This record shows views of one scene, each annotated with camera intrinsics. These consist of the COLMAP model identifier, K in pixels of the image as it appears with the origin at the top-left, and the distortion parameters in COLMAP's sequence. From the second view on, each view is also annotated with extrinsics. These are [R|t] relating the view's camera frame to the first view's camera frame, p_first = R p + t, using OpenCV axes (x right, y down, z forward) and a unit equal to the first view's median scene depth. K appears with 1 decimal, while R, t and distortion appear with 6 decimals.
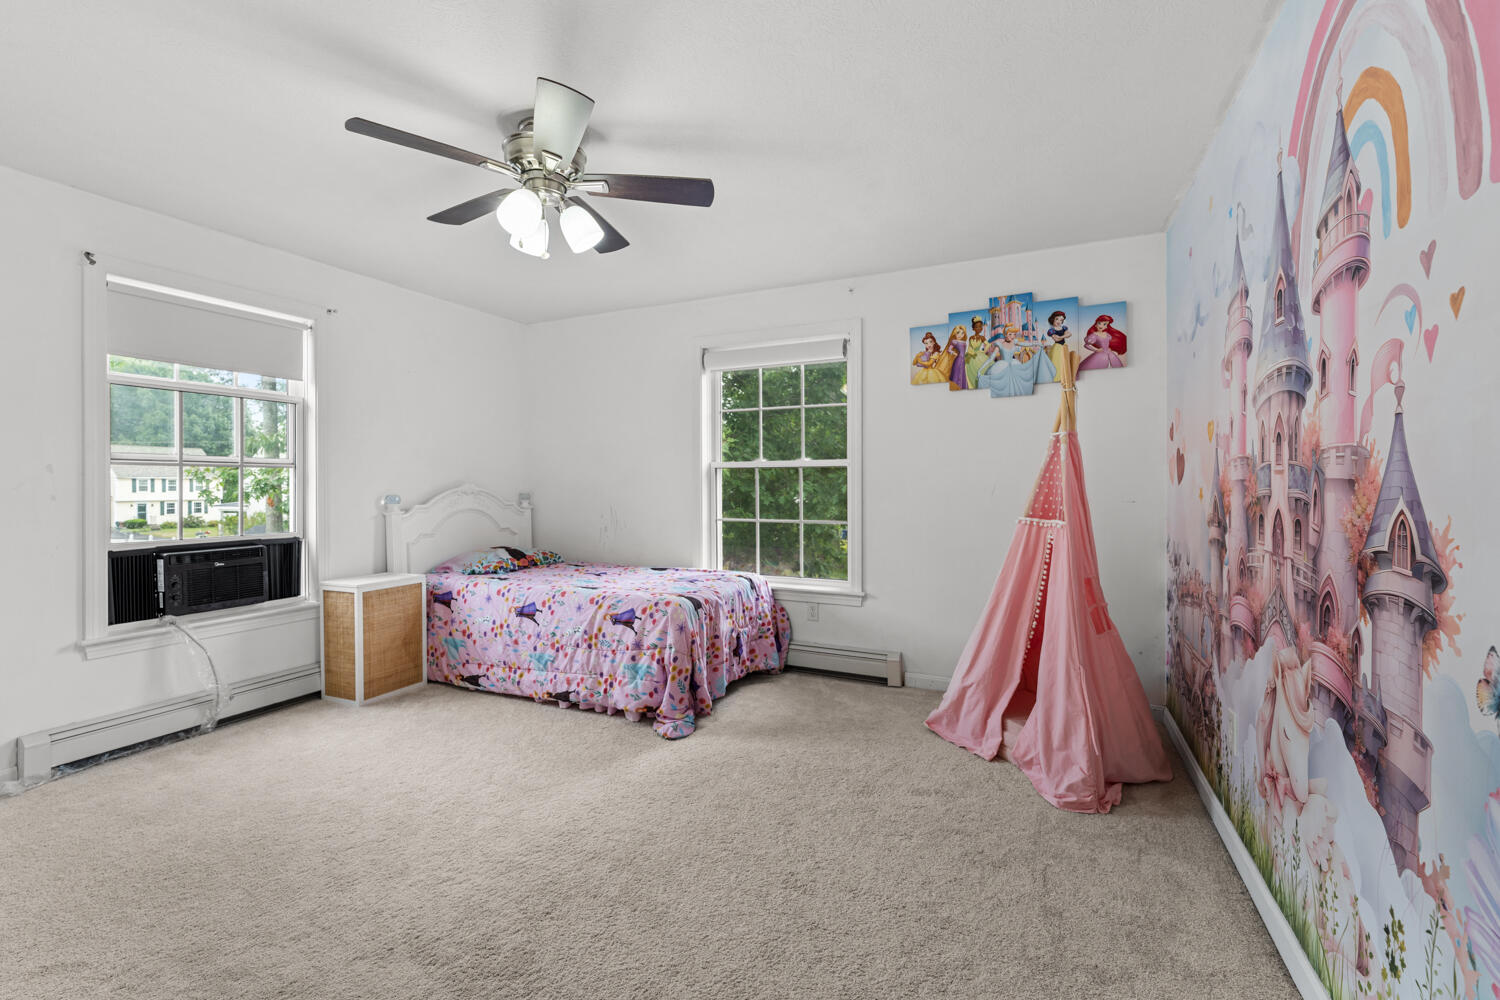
lens RADIAL K [[618.6, 0, 744.7], [0, 618.6, 489.1], [0, 0, 1]] dist [-0.000621, -0.000545]
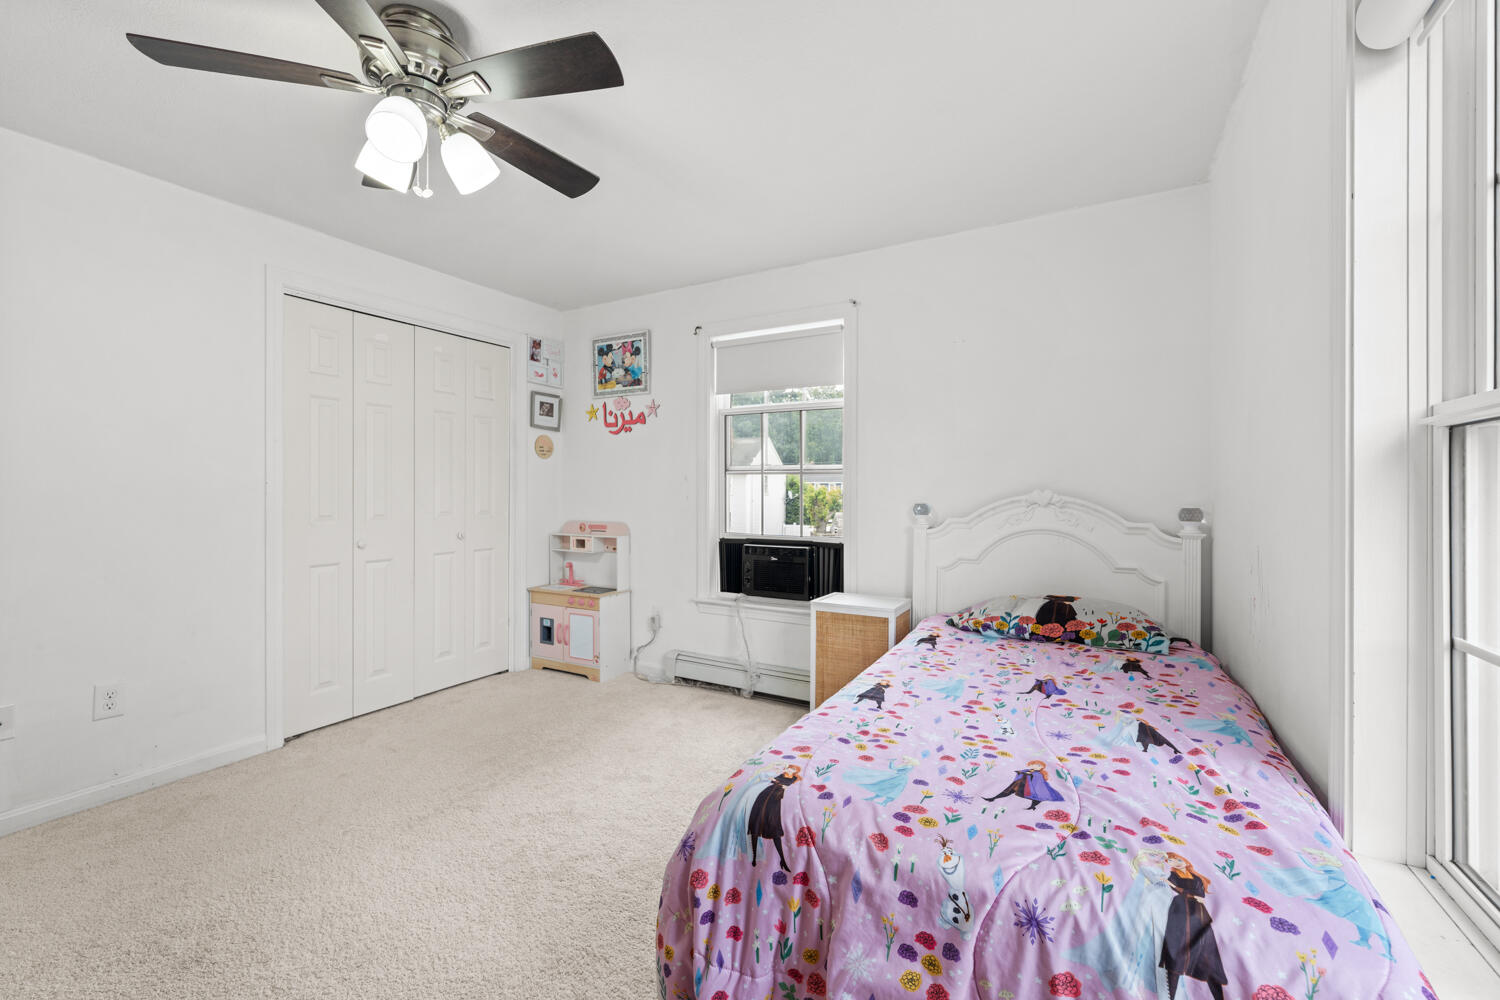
lens RADIAL K [[618.6, 0, 744.7], [0, 618.6, 489.1], [0, 0, 1]] dist [-0.000621, -0.000545]
pose [[-0.068320, 0.010649, -0.997607, 0.238517], [-0.006642, 0.999916, 0.011128, -0.016314], [0.997641, 0.007387, -0.068244, 0.804202]]
